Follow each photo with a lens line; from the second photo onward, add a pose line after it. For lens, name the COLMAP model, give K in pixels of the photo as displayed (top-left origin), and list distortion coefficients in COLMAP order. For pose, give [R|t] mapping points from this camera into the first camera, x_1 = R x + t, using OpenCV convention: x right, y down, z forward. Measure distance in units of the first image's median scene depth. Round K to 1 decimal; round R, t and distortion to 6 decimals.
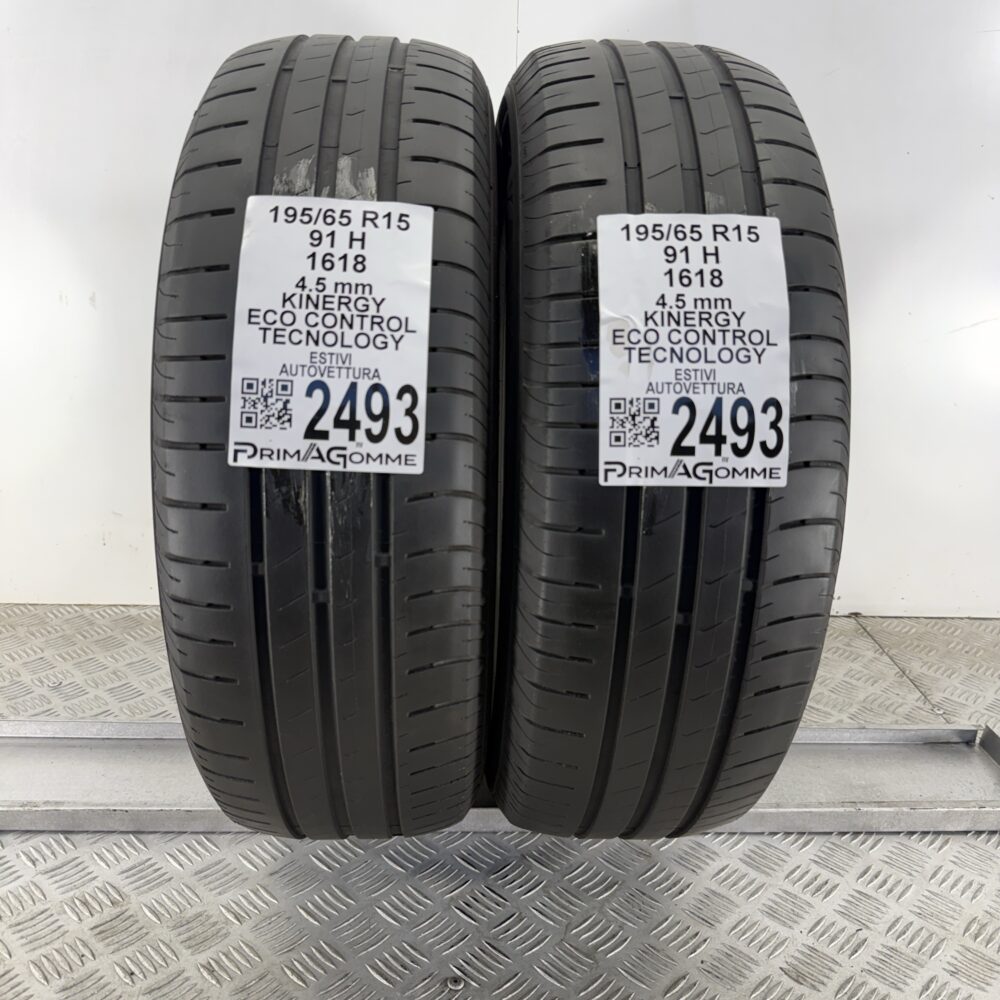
lens RADIAL K [[867.3, 0, 500.0], [0, 867.3, 500.0], [0, 0, 1]] dist [0.154062, -0.298383]
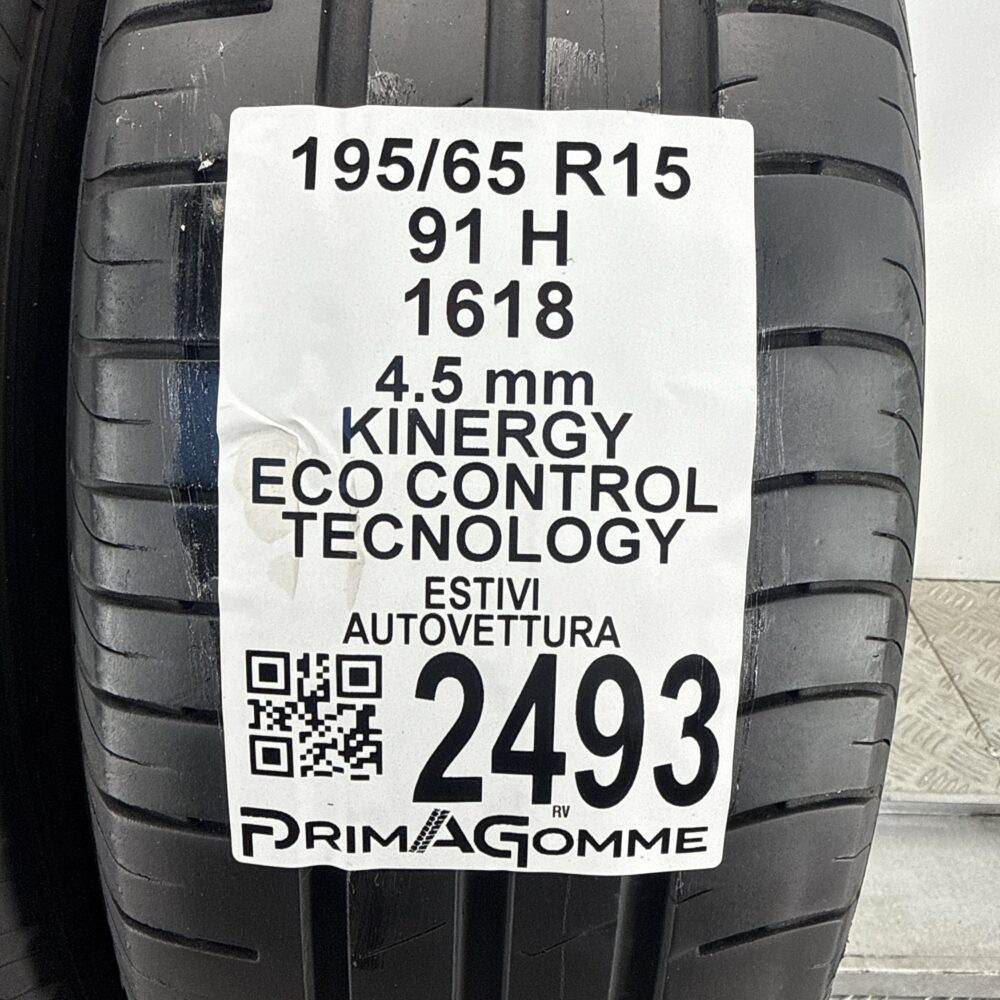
lens RADIAL K [[933.7, 0, 500.0], [0, 933.7, 500.0], [0, 0, 1]] dist [0.006026, 0.008692]
pose [[0.999492, 0.020492, -0.024407, 0.237586], [-0.015427, 0.981255, 0.192097, -0.252244], [0.027886, -0.191622, 0.981072, 0.630683]]
